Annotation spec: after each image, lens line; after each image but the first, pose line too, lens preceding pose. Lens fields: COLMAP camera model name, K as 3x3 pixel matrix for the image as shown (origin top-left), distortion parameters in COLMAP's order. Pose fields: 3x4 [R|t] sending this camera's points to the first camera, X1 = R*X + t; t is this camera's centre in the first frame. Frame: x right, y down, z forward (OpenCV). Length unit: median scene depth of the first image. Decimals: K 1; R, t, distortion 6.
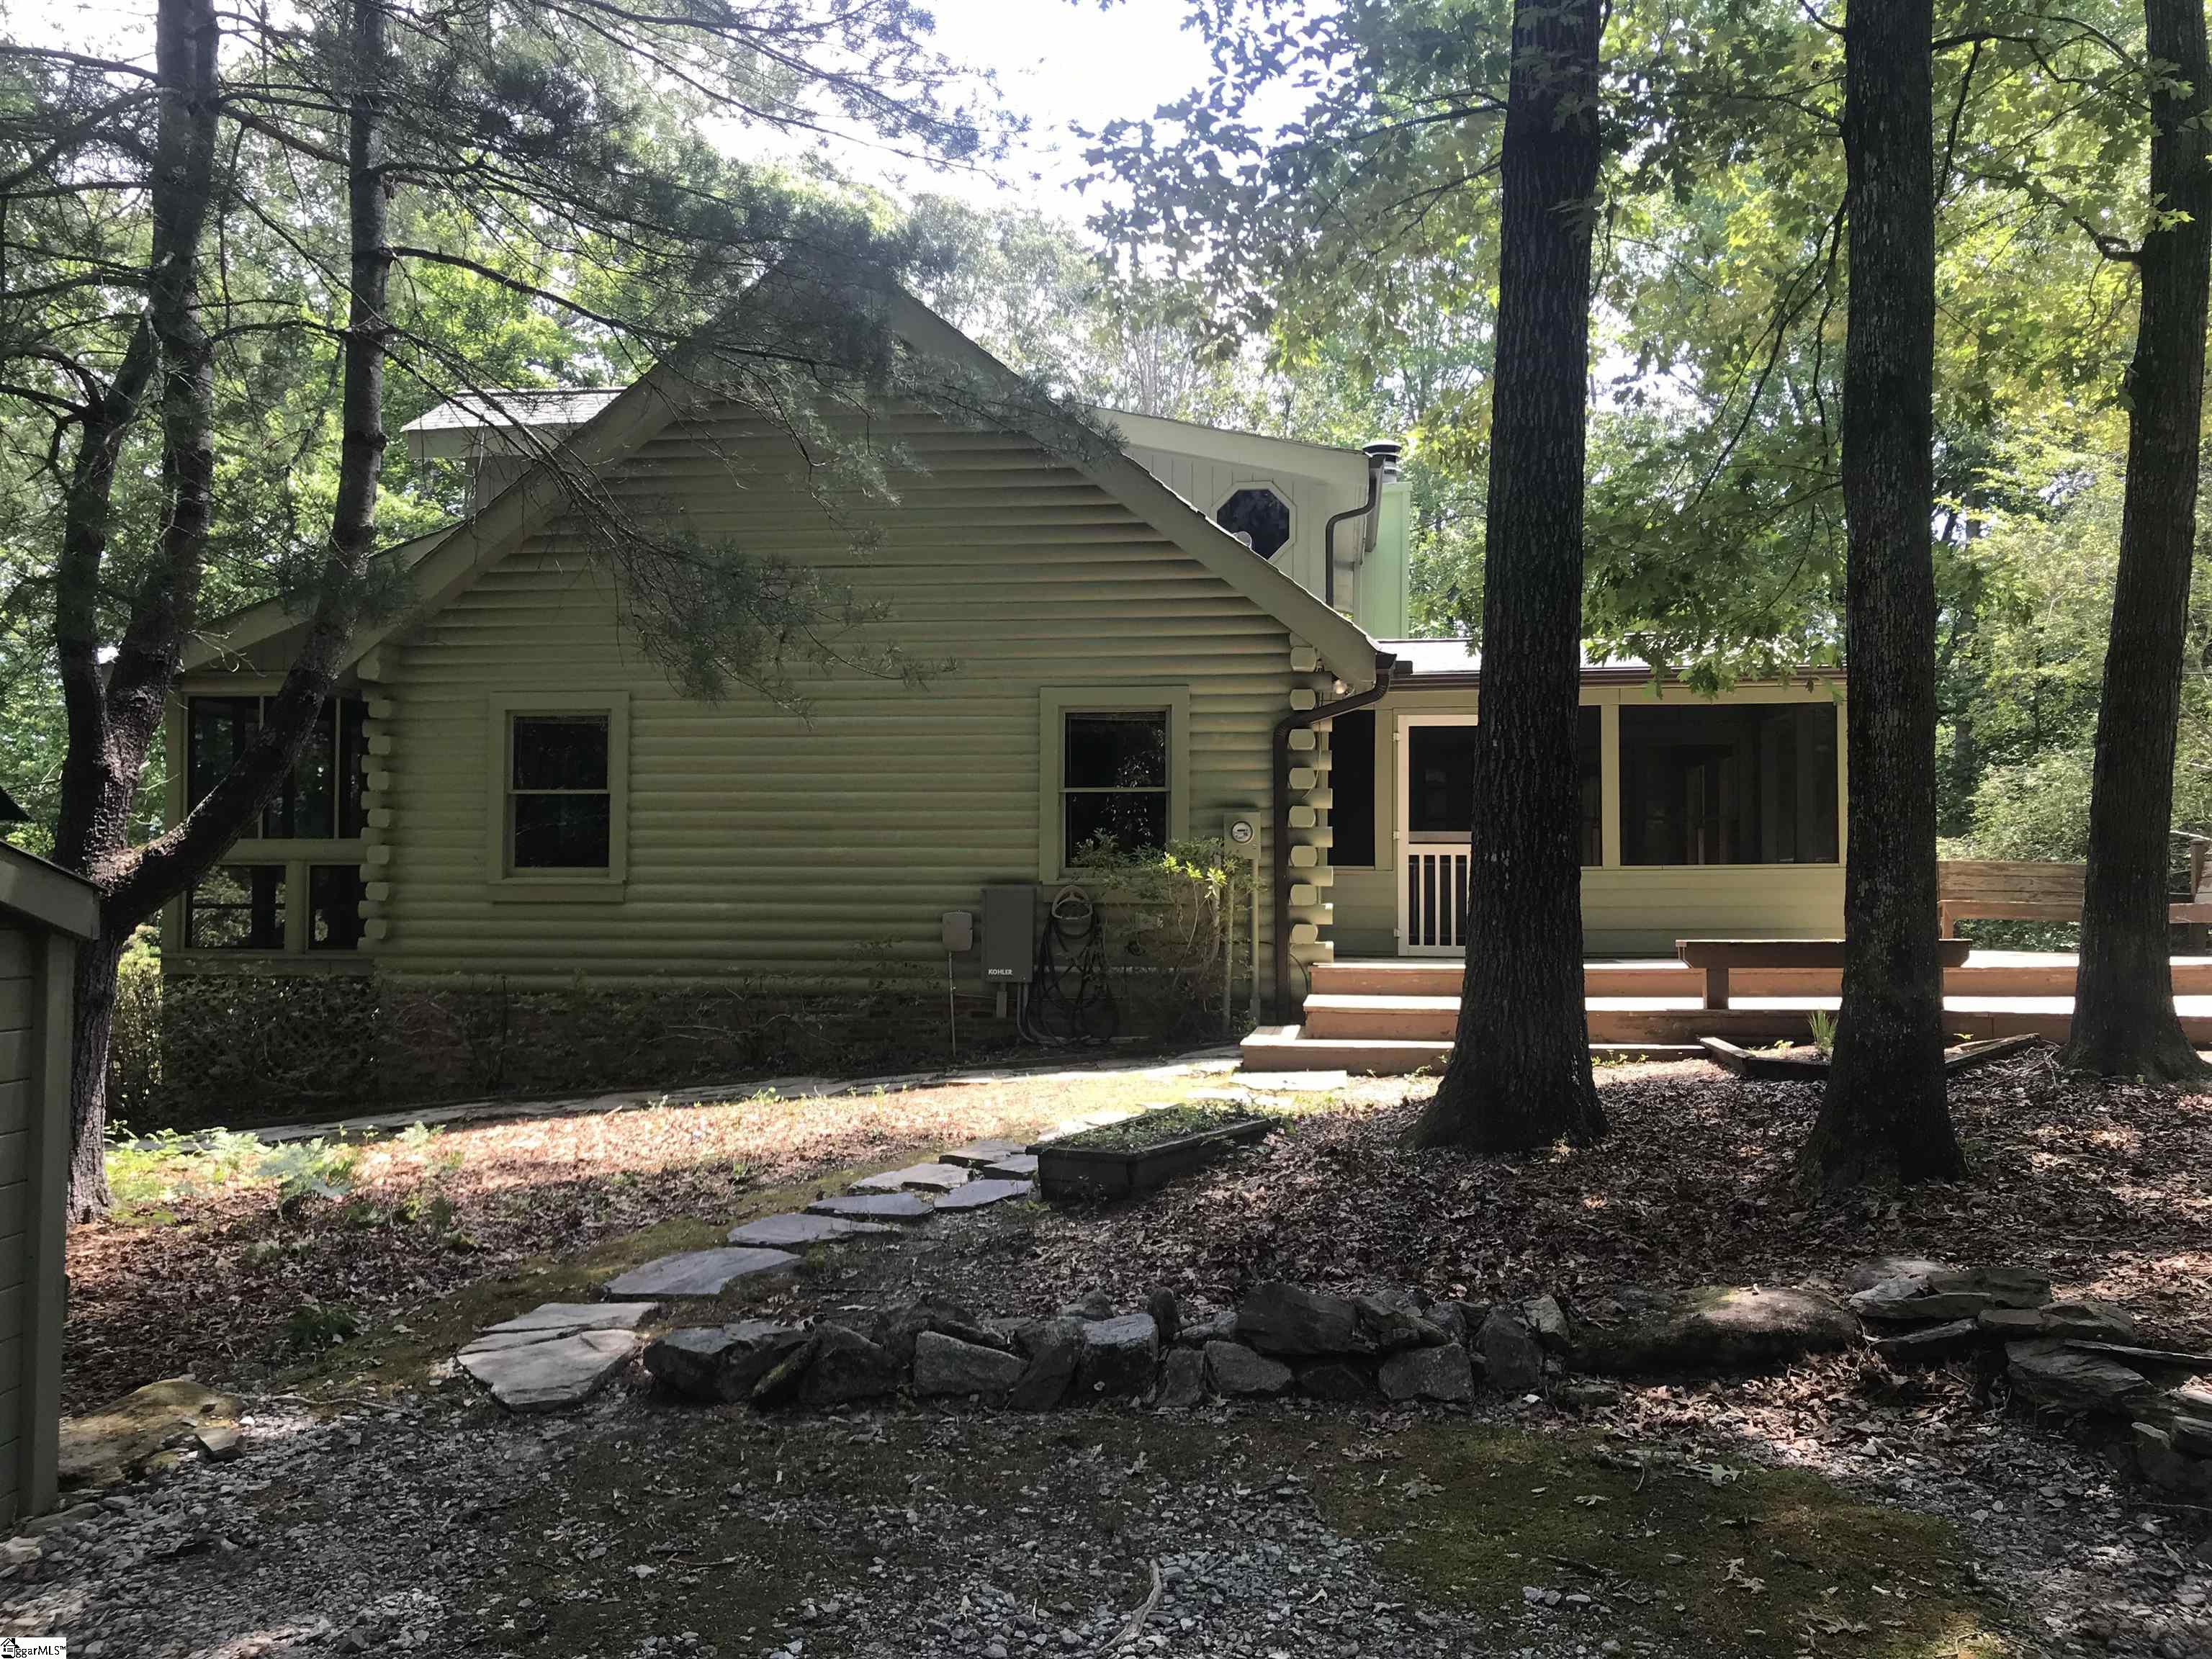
lens RADIAL K [[1820.4, 0, 1106.8], [0, 1820.4, 834.8], [0, 0, 1]] dist [0.014216, 0.013080]
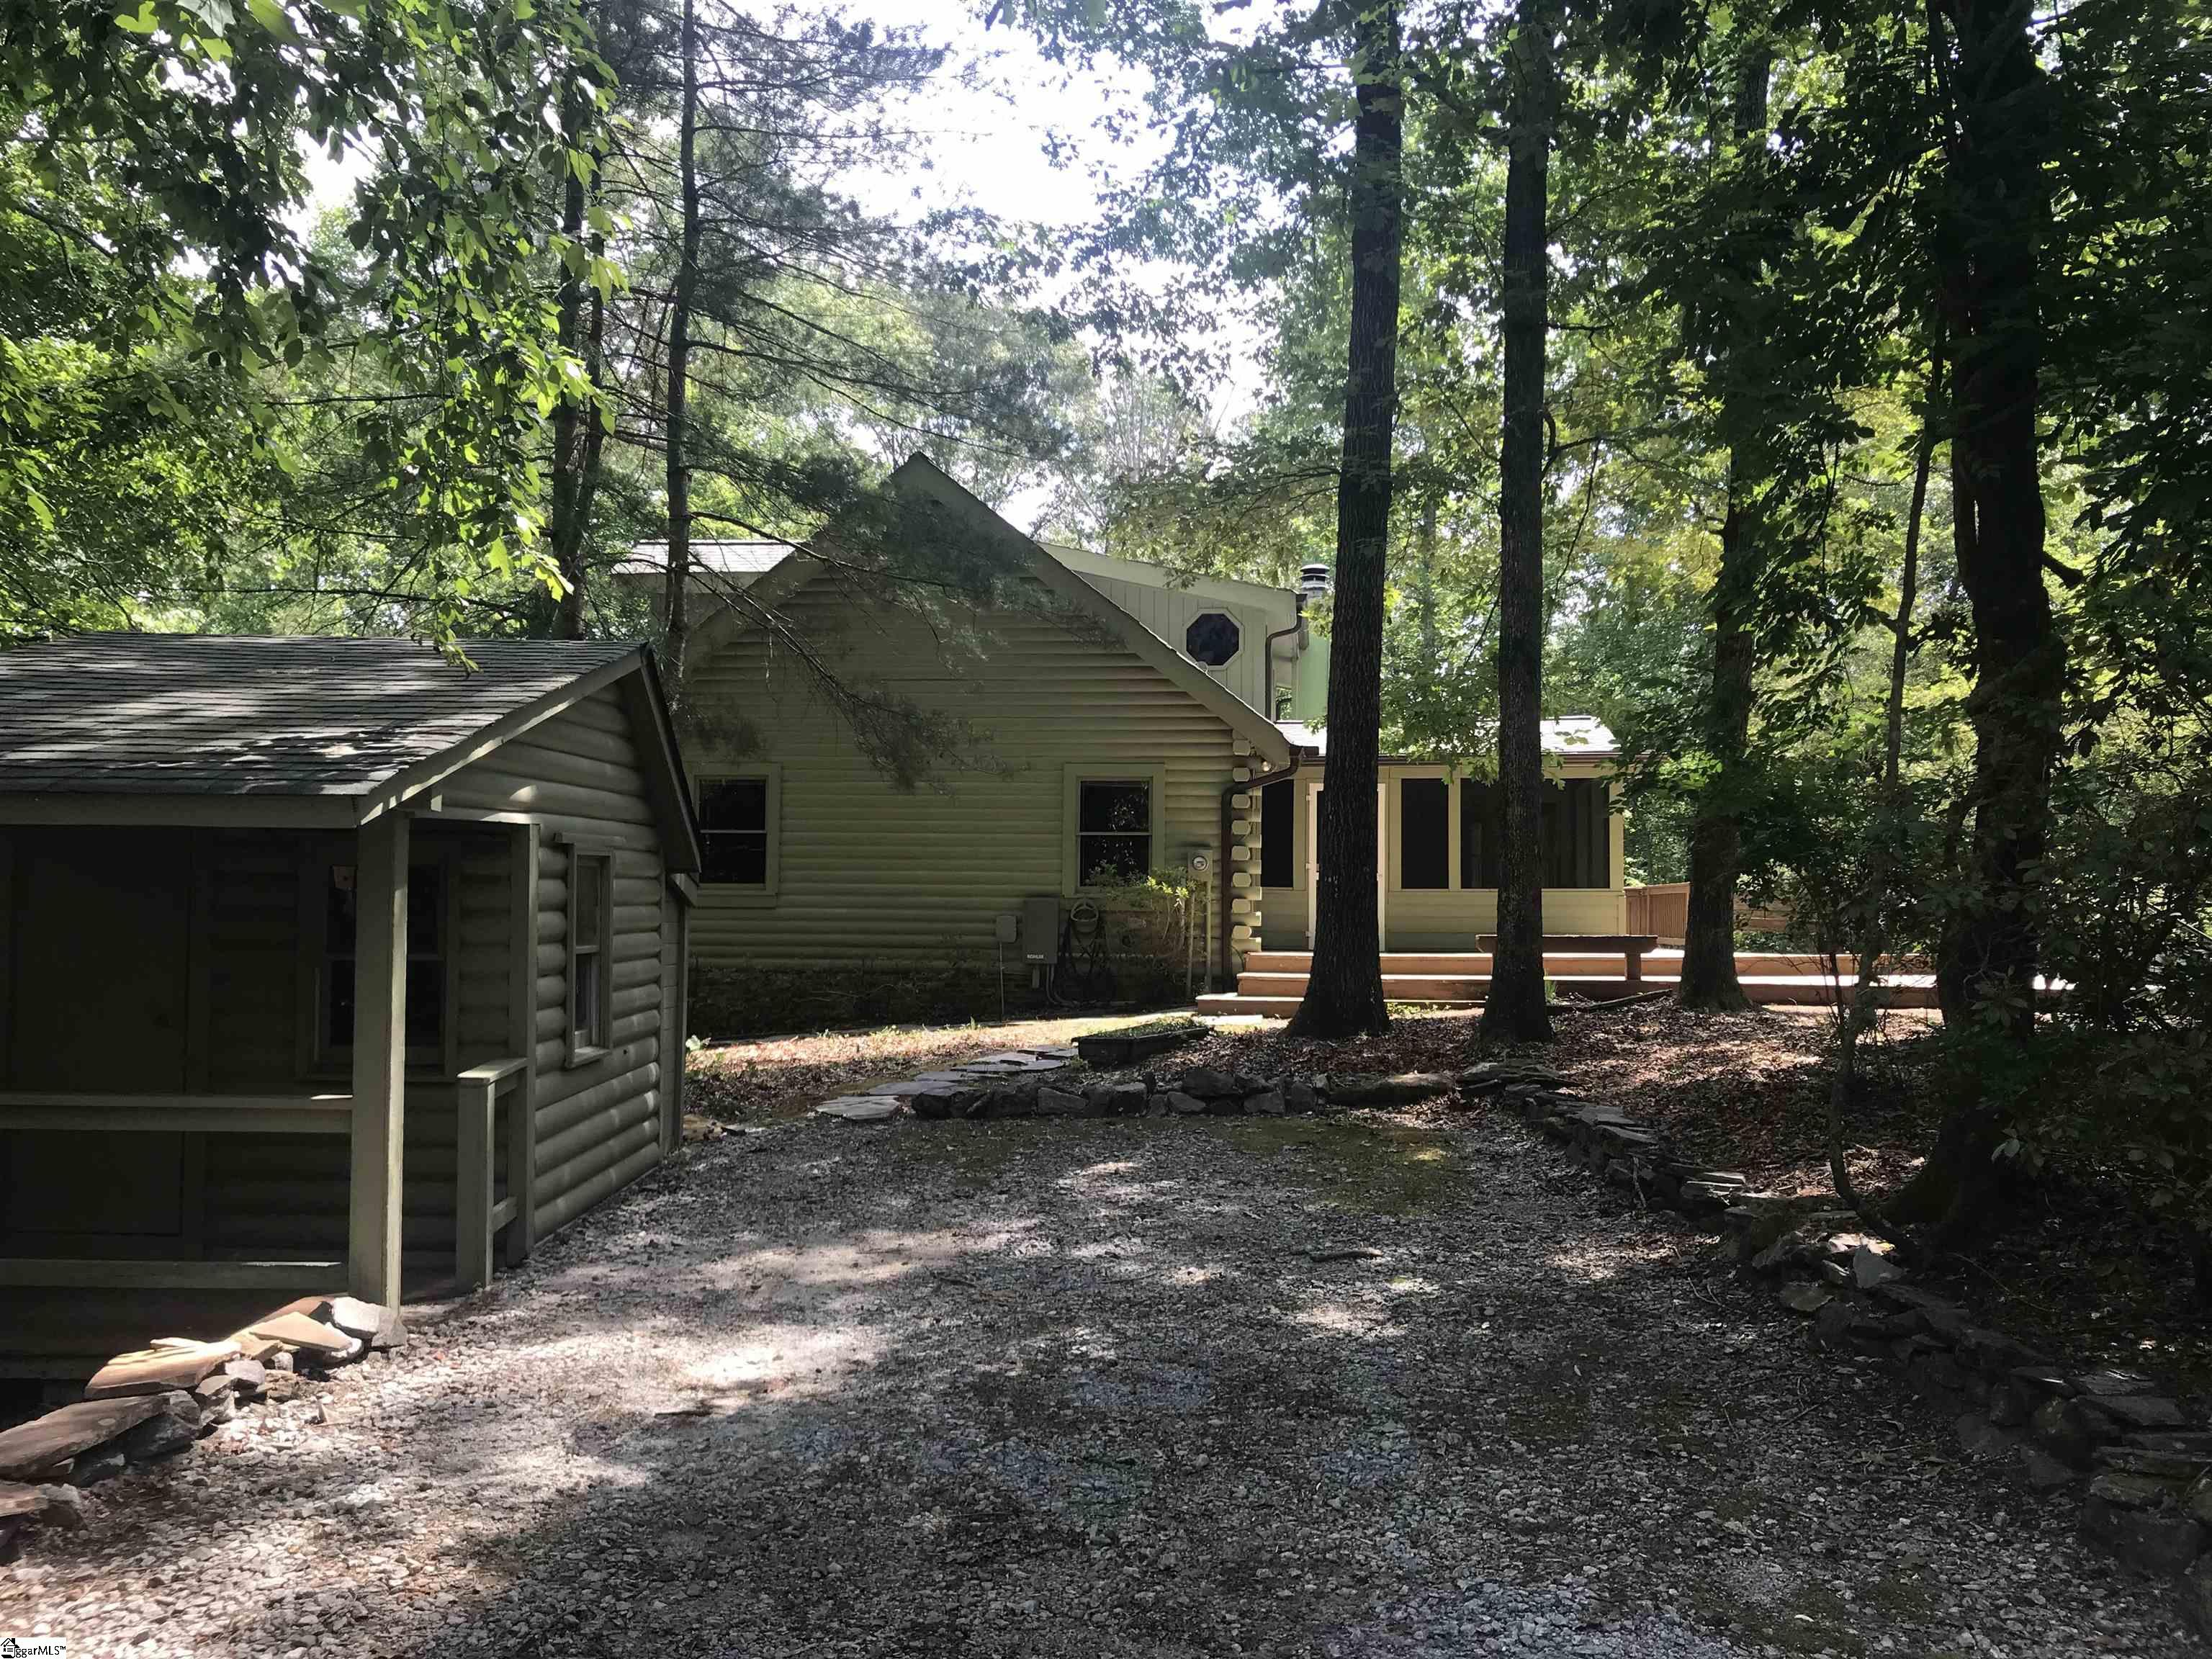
lens RADIAL K [[1820.4, 0, 1099.8], [0, 1820.4, 827.7], [0, 0, 1]] dist [0.014216, 0.013080]
pose [[0.999935, 0.008340, 0.007754, -0.019310], [-0.008189, 0.999780, -0.019310, -0.000991], [-0.007913, 0.019245, 0.999783, -0.486392]]
